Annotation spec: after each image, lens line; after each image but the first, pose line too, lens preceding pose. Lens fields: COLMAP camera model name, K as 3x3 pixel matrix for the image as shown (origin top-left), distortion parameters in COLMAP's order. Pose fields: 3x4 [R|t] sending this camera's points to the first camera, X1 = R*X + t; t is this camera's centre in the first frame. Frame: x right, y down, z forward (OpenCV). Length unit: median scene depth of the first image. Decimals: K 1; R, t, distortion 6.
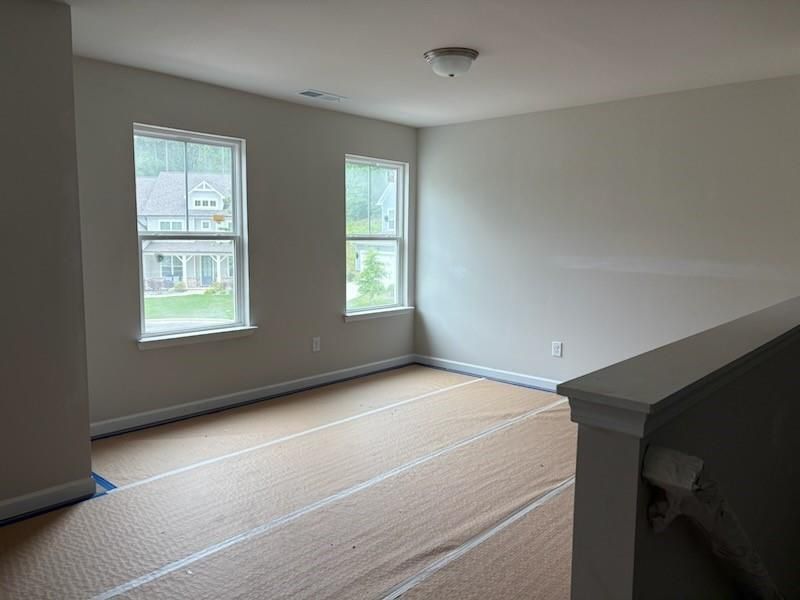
lens RADIAL K [[616.5, 0, 399.1], [0, 616.5, 305.4], [0, 0, 1]] dist [0.001882, -0.003843]
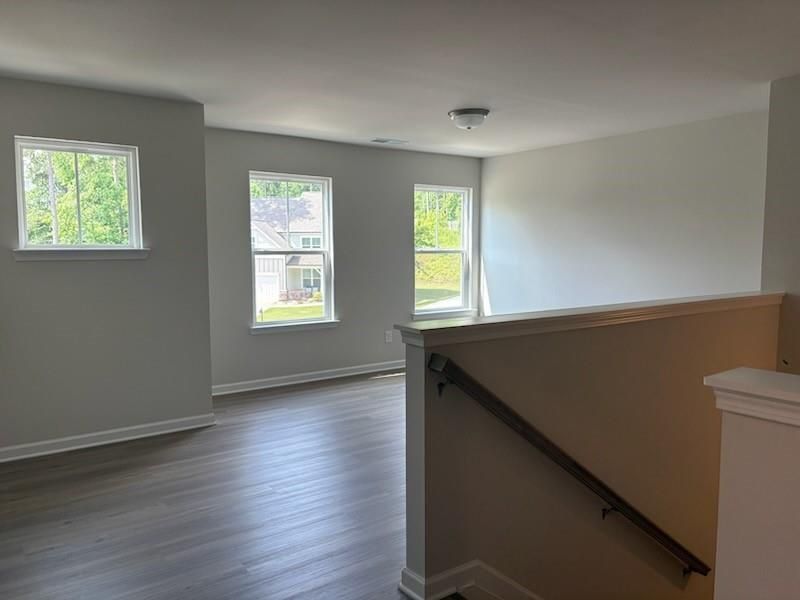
lens RADIAL K [[616.5, 0, 399.1], [0, 616.5, 305.4], [0, 0, 1]] dist [0.001882, -0.003843]
pose [[0.976211, 0.009142, -0.216631, 0.156421], [-0.013585, 0.999727, -0.019029, 0.023338], [0.216398, 0.021519, 0.976068, -0.215306]]
